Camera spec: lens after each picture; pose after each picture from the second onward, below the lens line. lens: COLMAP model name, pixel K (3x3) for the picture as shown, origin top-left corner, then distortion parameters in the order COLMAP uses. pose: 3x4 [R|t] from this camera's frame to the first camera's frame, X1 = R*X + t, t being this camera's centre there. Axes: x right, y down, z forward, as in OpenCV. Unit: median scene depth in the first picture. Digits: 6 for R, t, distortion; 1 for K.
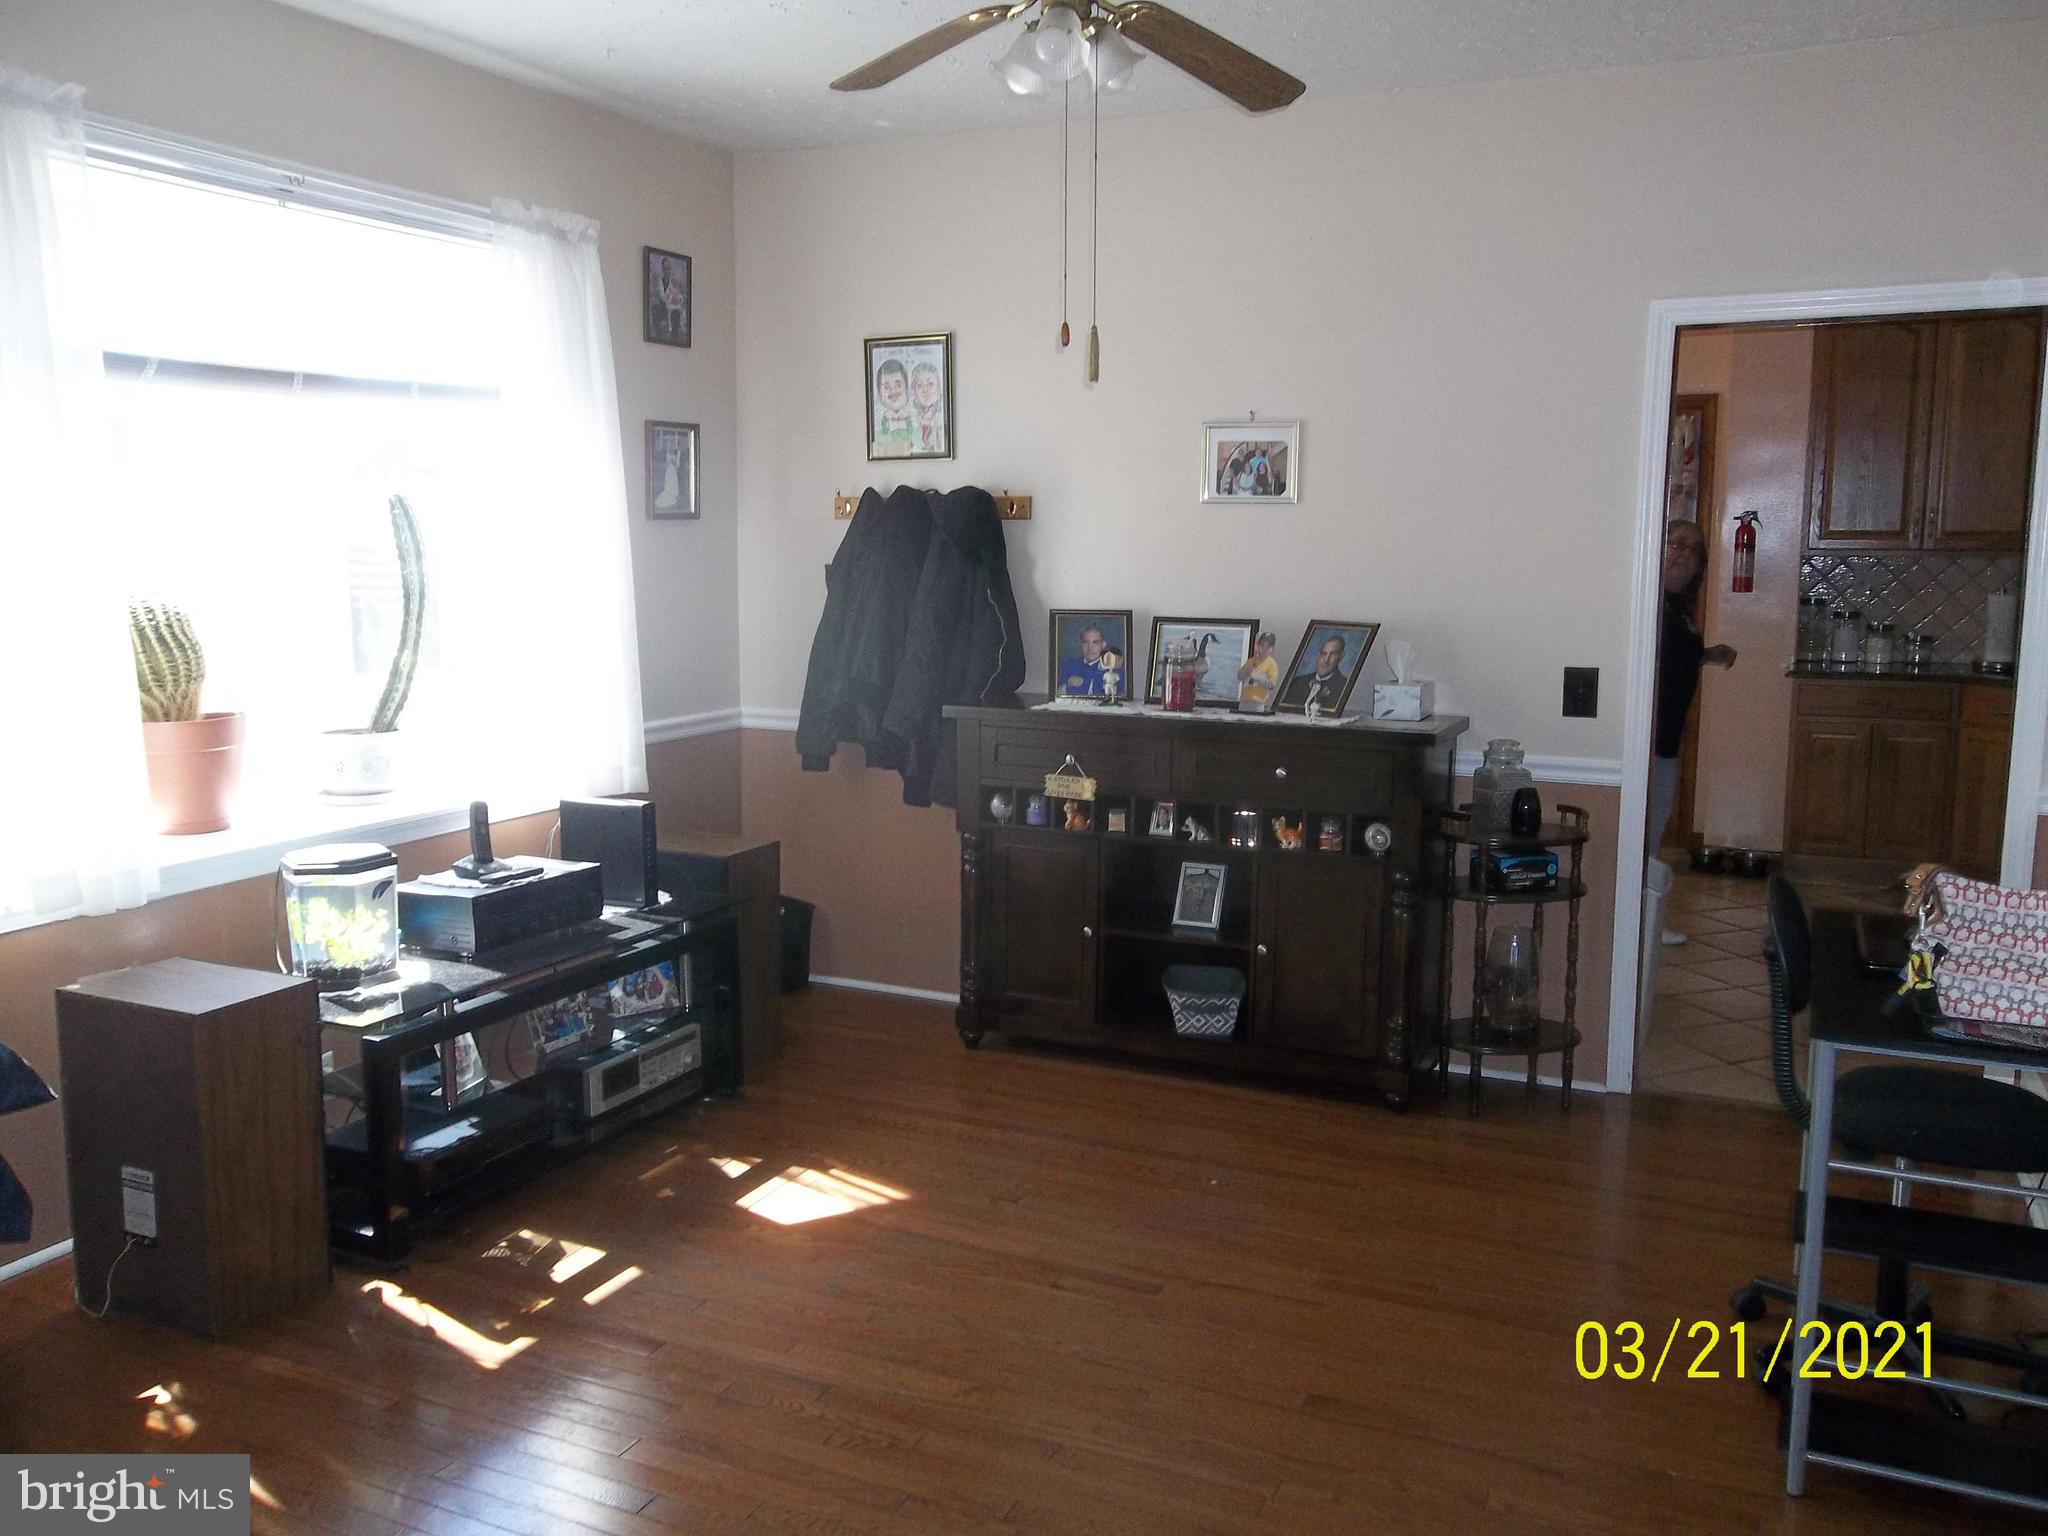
lens RADIAL K [[1671.7, 0, 1027.2], [0, 1671.7, 764.4], [0, 0, 1]] dist [-0.002444, -0.002348]
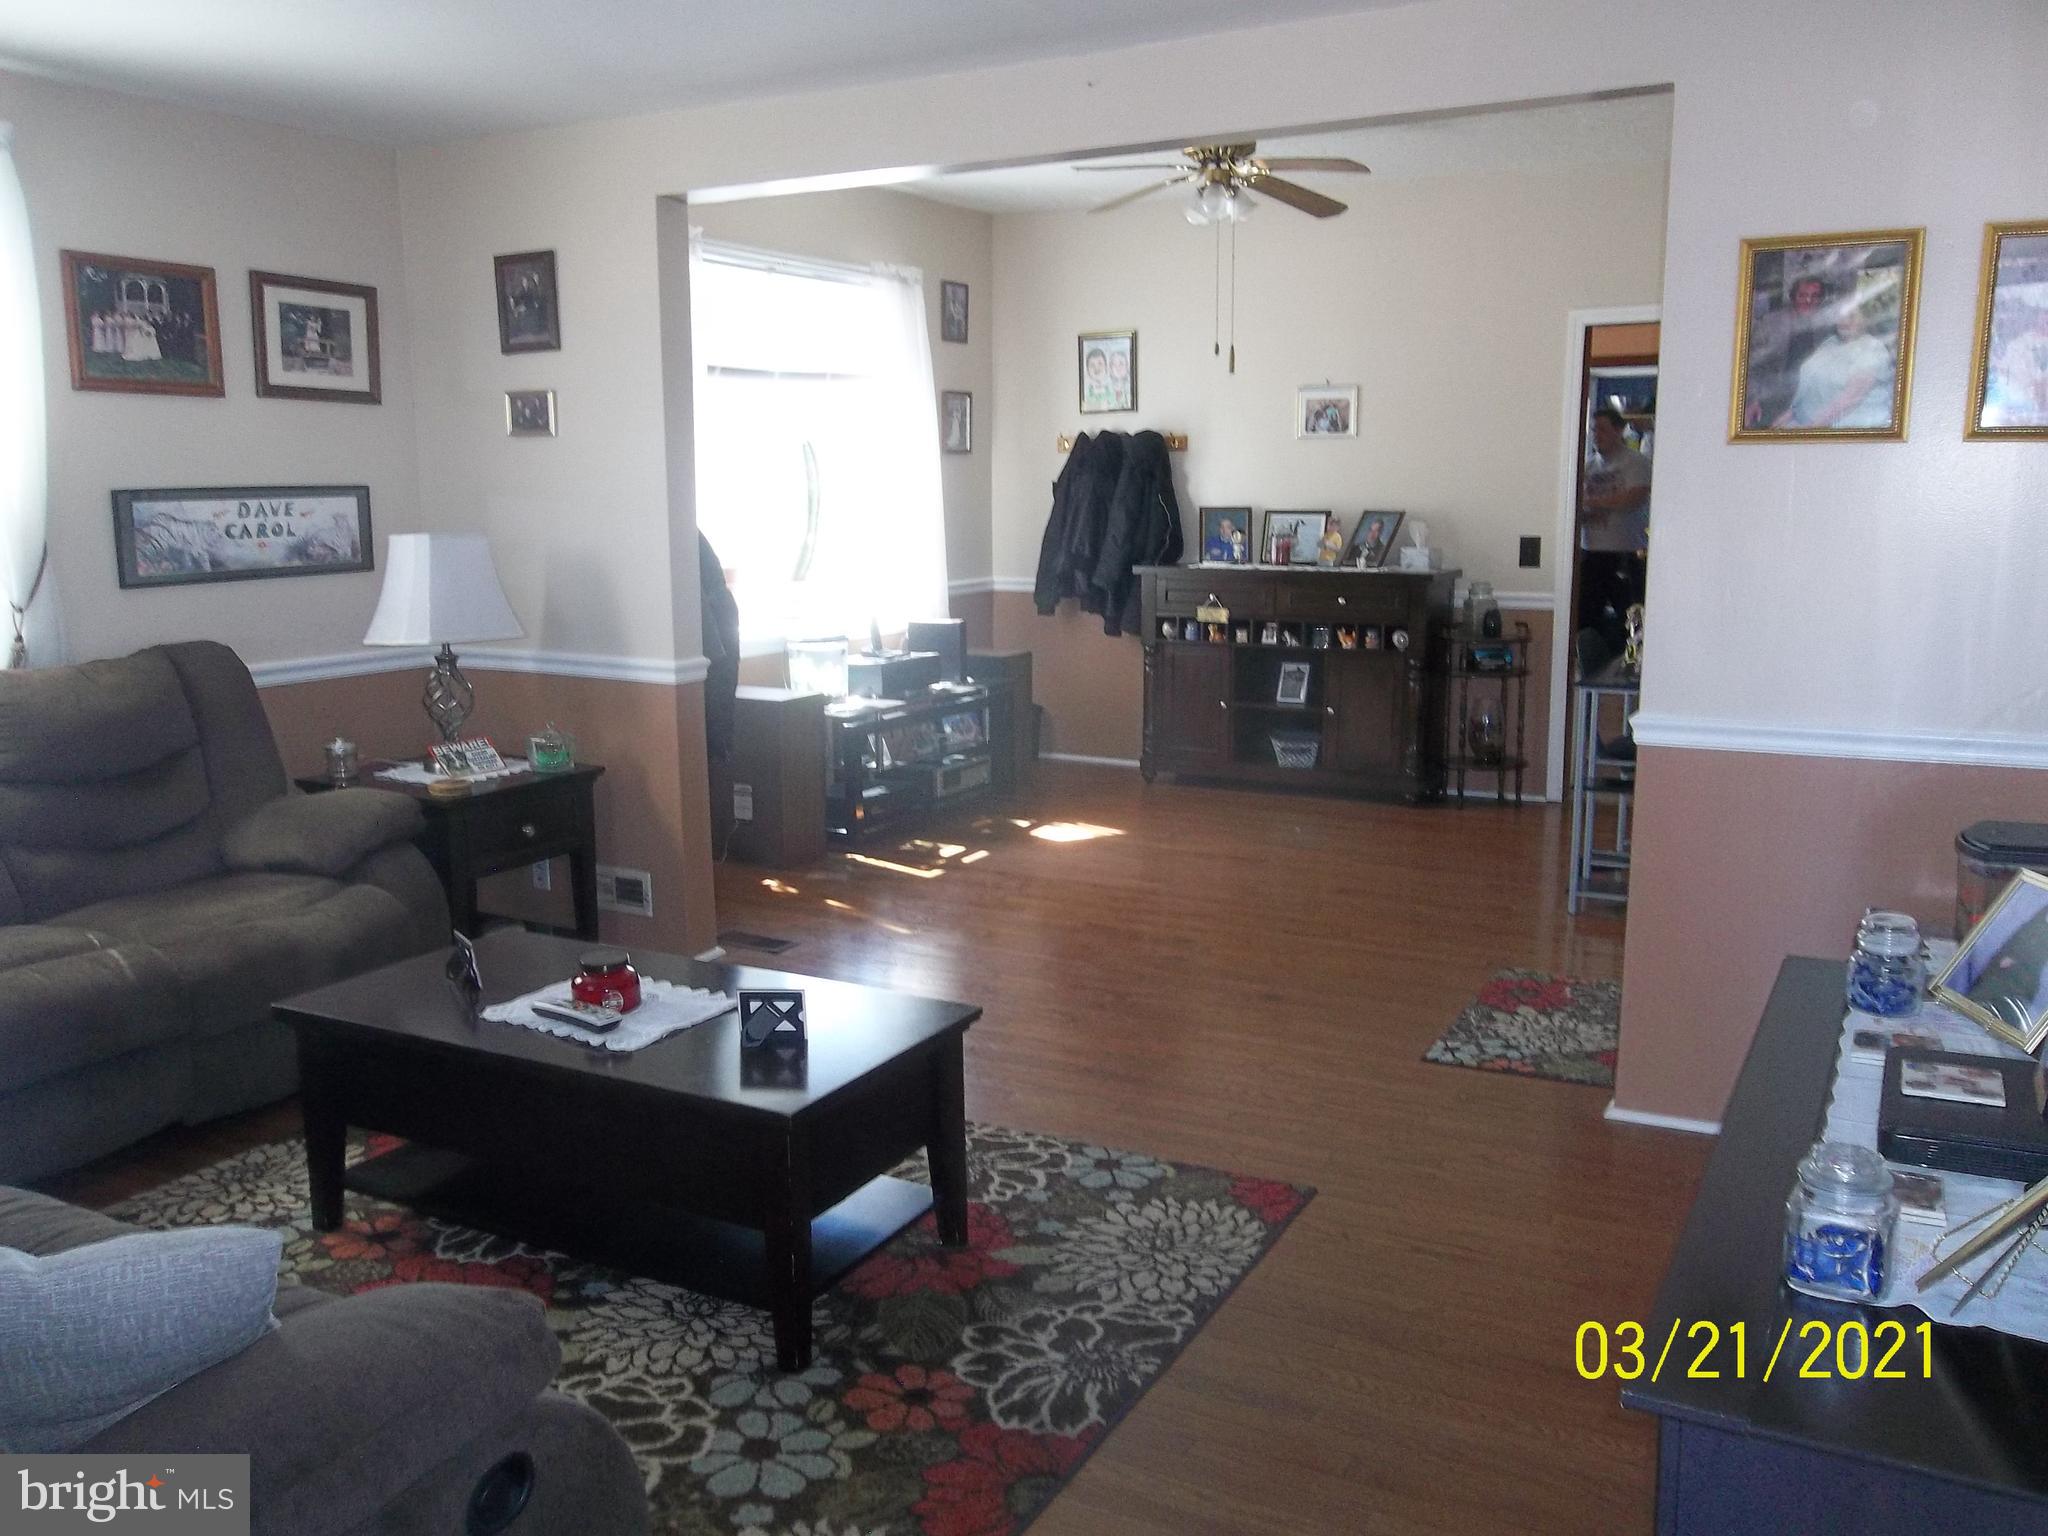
lens RADIAL K [[1671.7, 0, 1016.3], [0, 1671.7, 769.2], [0, 0, 1]] dist [-0.002444, -0.002348]
pose [[0.997040, 0.000821, -0.076874, -0.041676], [0.001940, 0.999356, 0.035830, 0.109913], [0.076854, -0.035873, 0.996397, -0.670984]]
